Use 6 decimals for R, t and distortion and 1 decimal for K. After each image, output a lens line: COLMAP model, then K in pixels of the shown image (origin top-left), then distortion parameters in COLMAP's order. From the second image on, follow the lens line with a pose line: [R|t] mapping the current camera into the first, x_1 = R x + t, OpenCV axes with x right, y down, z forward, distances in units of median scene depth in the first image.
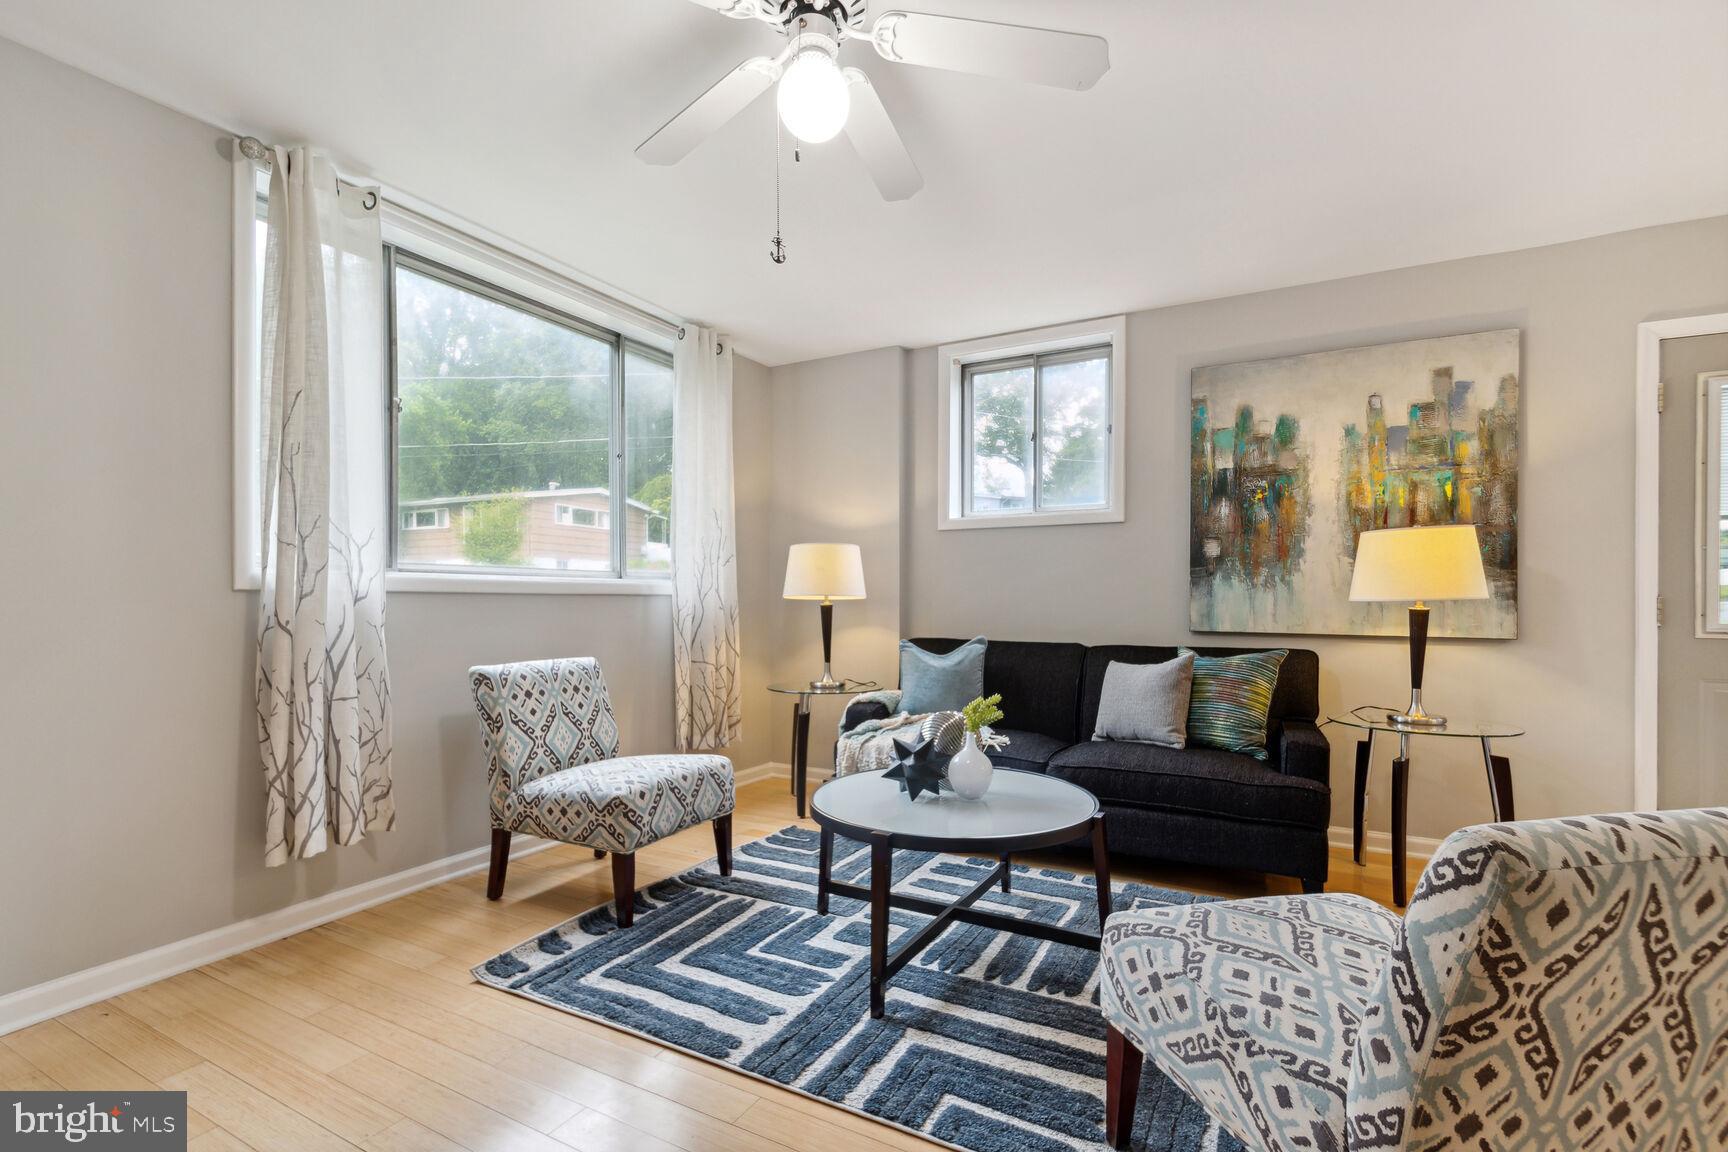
lens RADIAL K [[786.8, 0, 863.7], [0, 786.8, 599.8], [0, 0, 1]] dist [-0.002282, 0.001539]
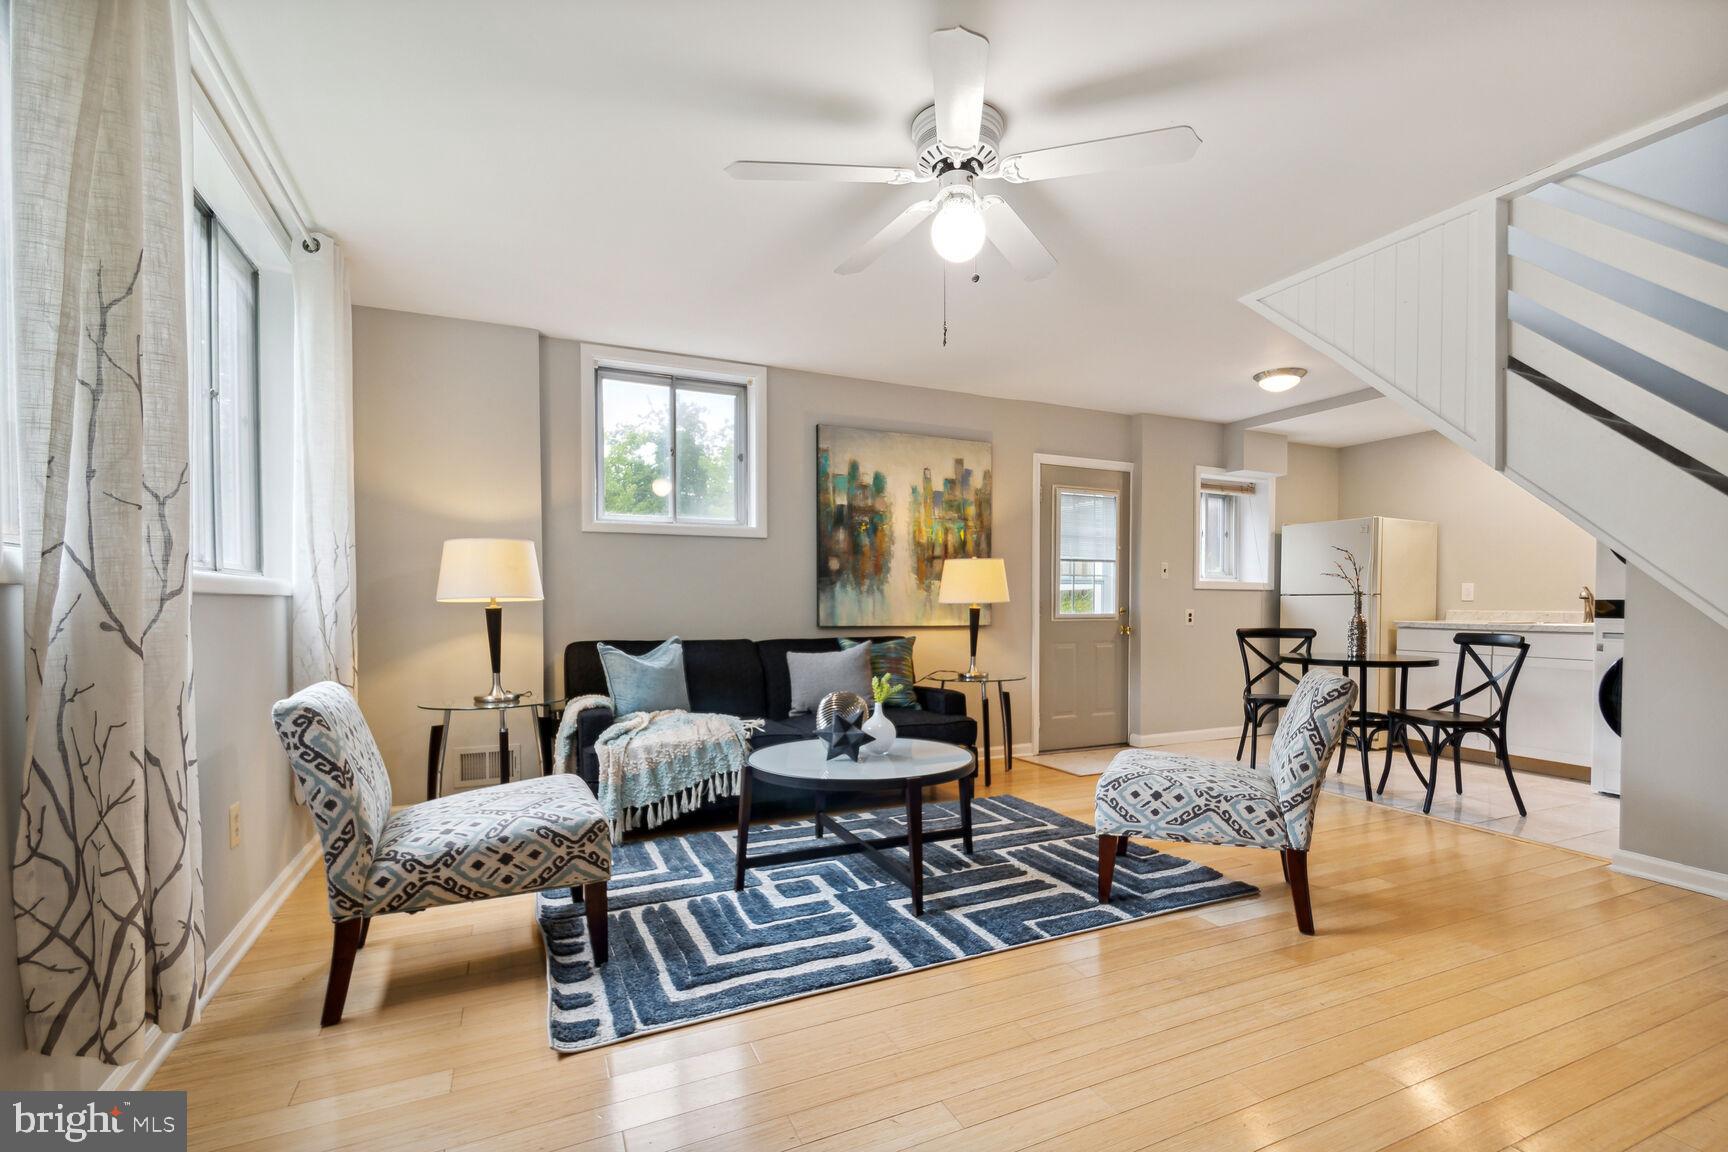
lens RADIAL K [[786.8, 0, 905.2], [0, 786.8, 607.6], [0, 0, 1]] dist [-0.002282, 0.001539]
pose [[0.586940, -0.005322, 0.809613, -0.646130], [0.000495, 0.999981, 0.006214, 0.000331], [-0.809630, -0.003247, 0.586932, 0.141964]]
